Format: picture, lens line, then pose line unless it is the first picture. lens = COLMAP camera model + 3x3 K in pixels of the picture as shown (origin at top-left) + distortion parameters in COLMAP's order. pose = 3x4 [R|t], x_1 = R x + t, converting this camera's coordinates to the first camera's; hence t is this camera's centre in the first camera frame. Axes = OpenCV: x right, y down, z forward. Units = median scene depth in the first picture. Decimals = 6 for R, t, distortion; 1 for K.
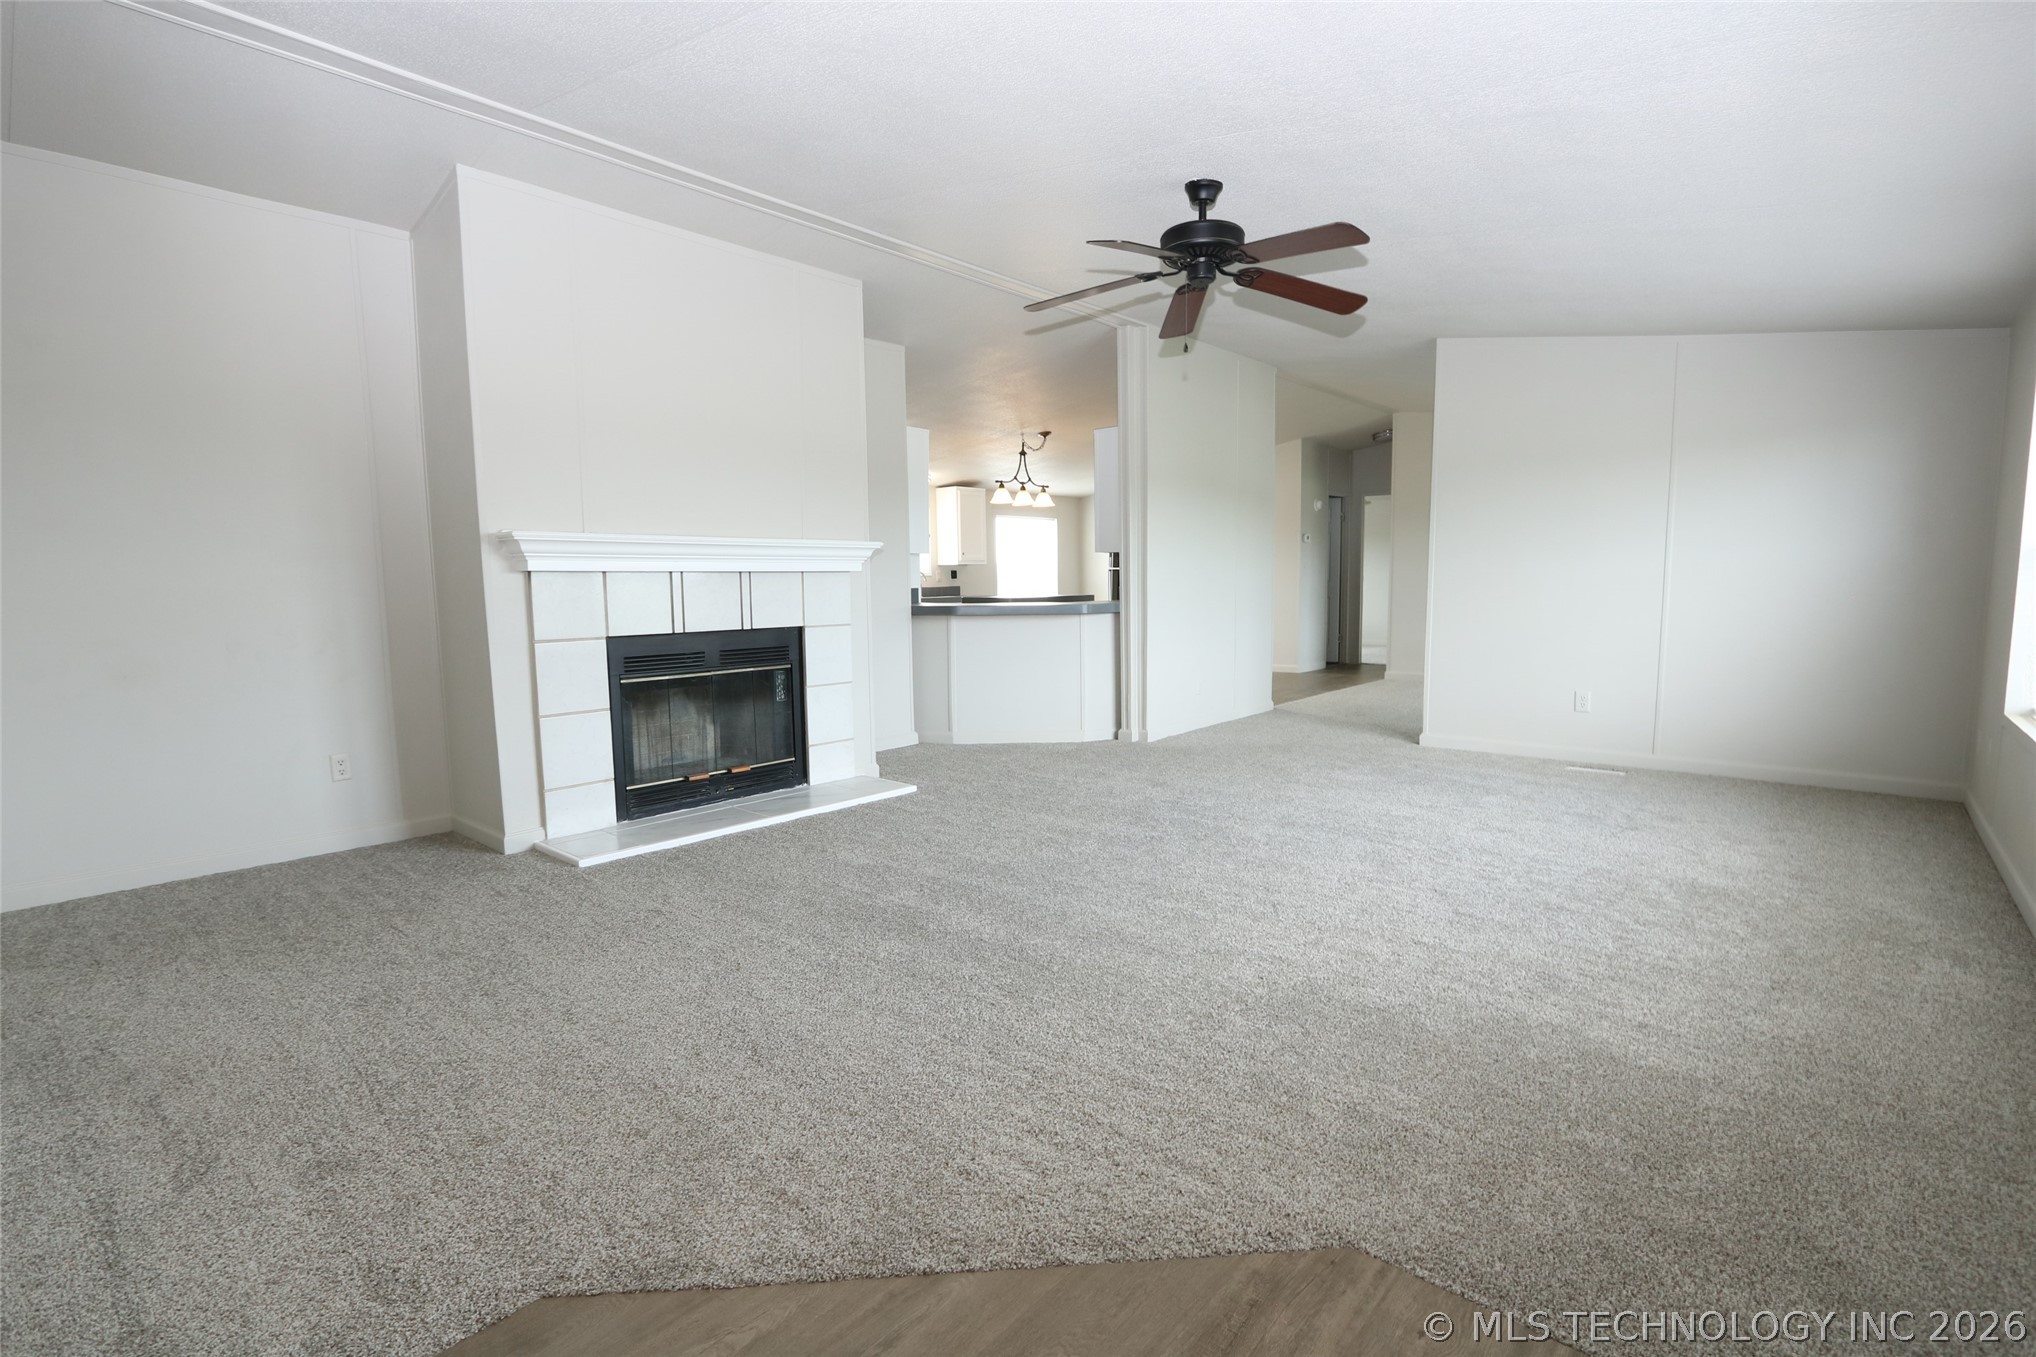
lens RADIAL K [[993.4, 0, 1020.5], [0, 993.4, 684.6], [0, 0, 1]] dist [-0.019553, 0.003574]
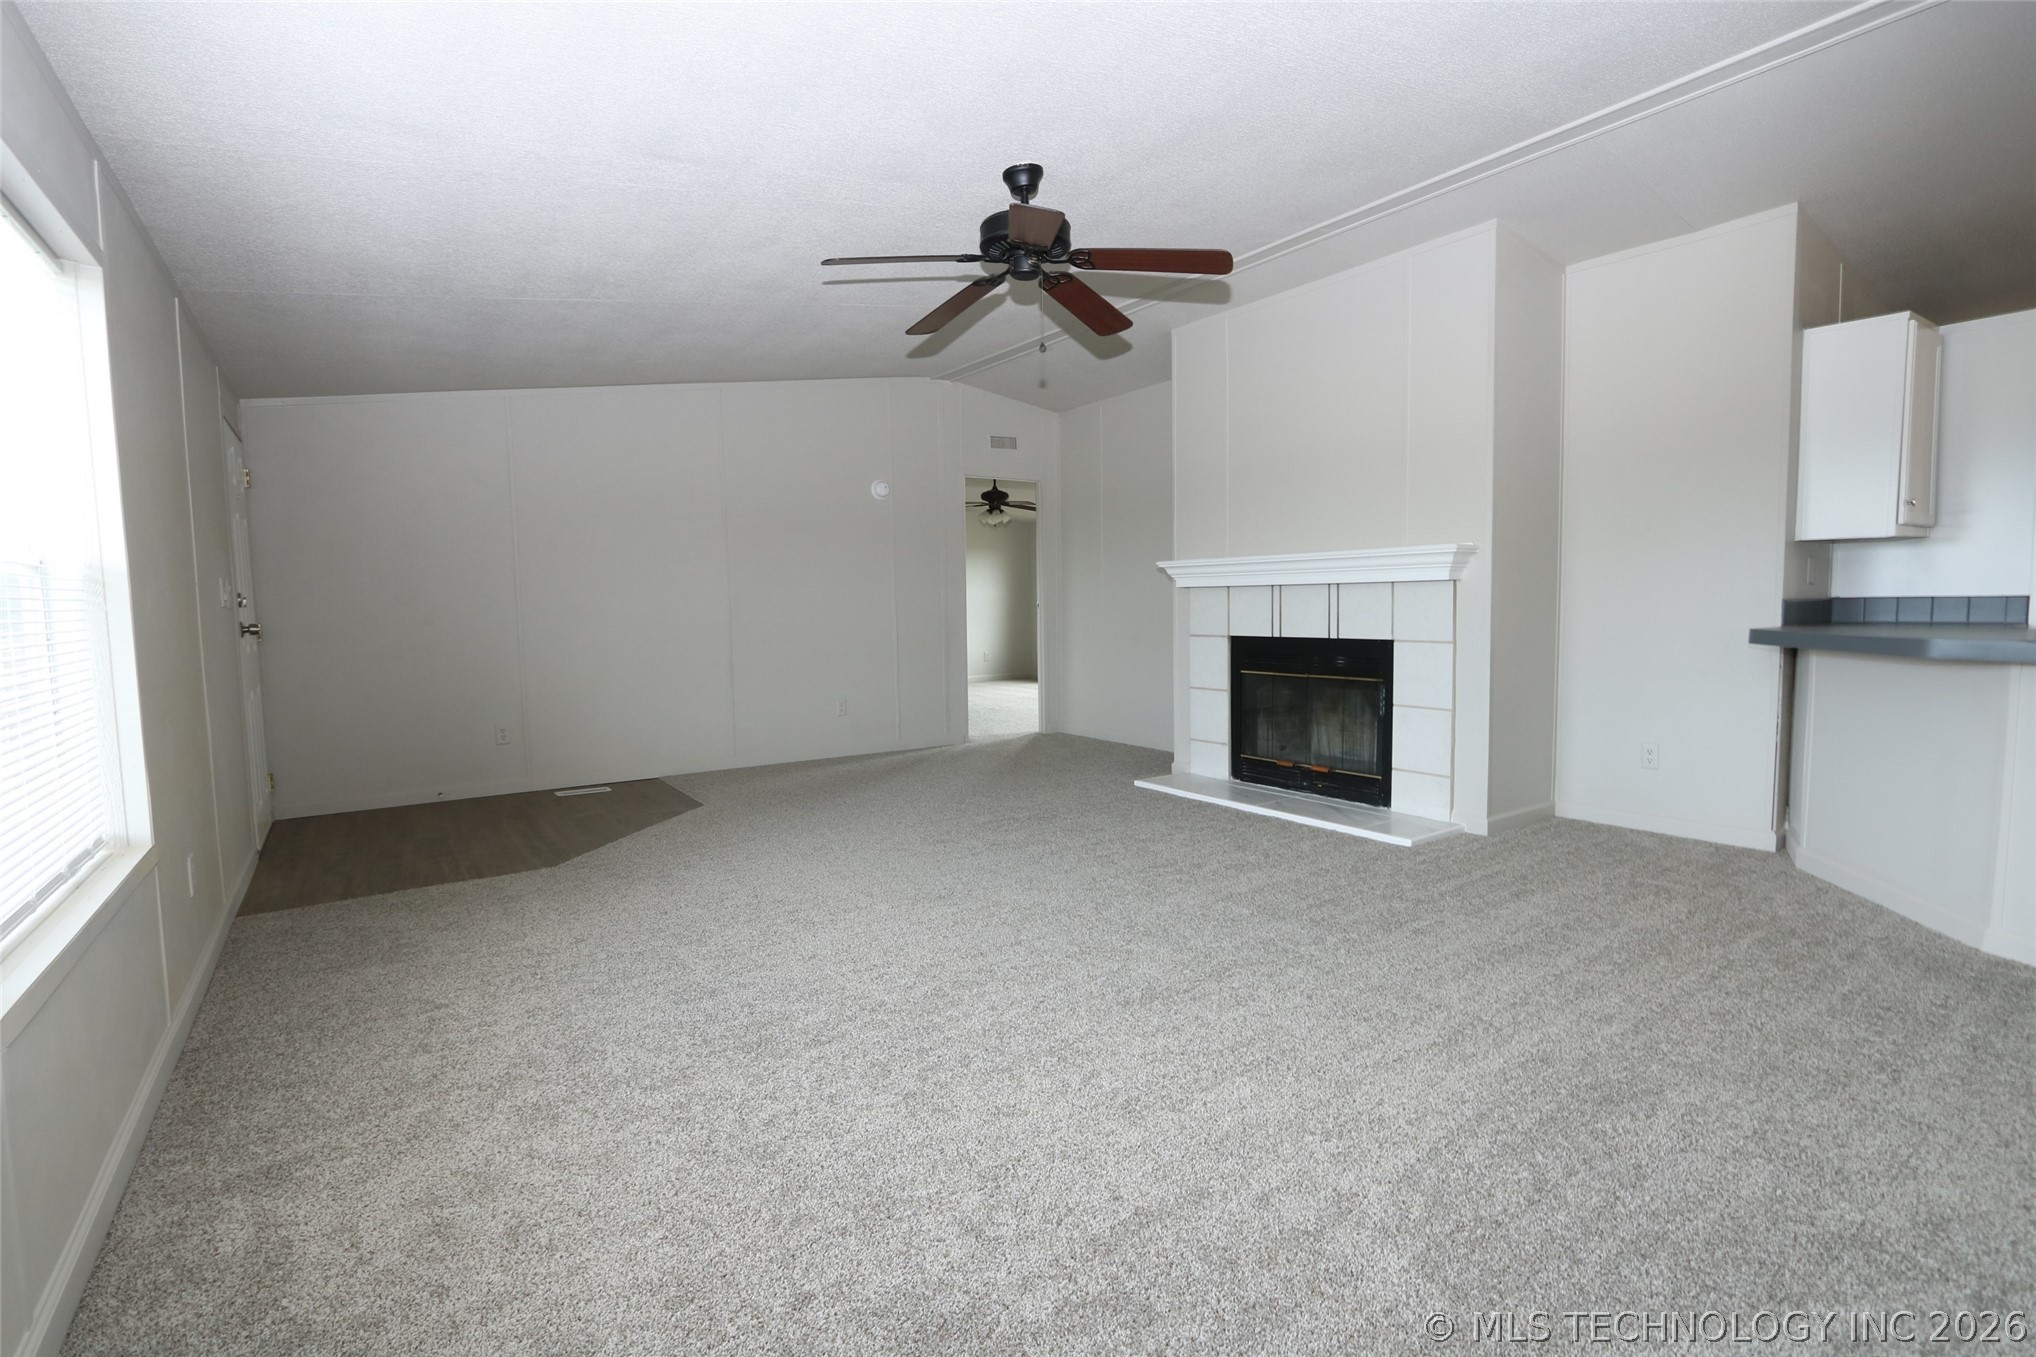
lens RADIAL K [[993.4, 0, 1020.8], [0, 993.4, 676.8], [0, 0, 1]] dist [-0.019553, 0.003574]
pose [[-0.281140, 0.089020, -0.955529, 0.822864], [-0.076293, 0.990464, 0.114722, -0.110913], [0.956629, 0.105153, -0.271667, 0.974023]]
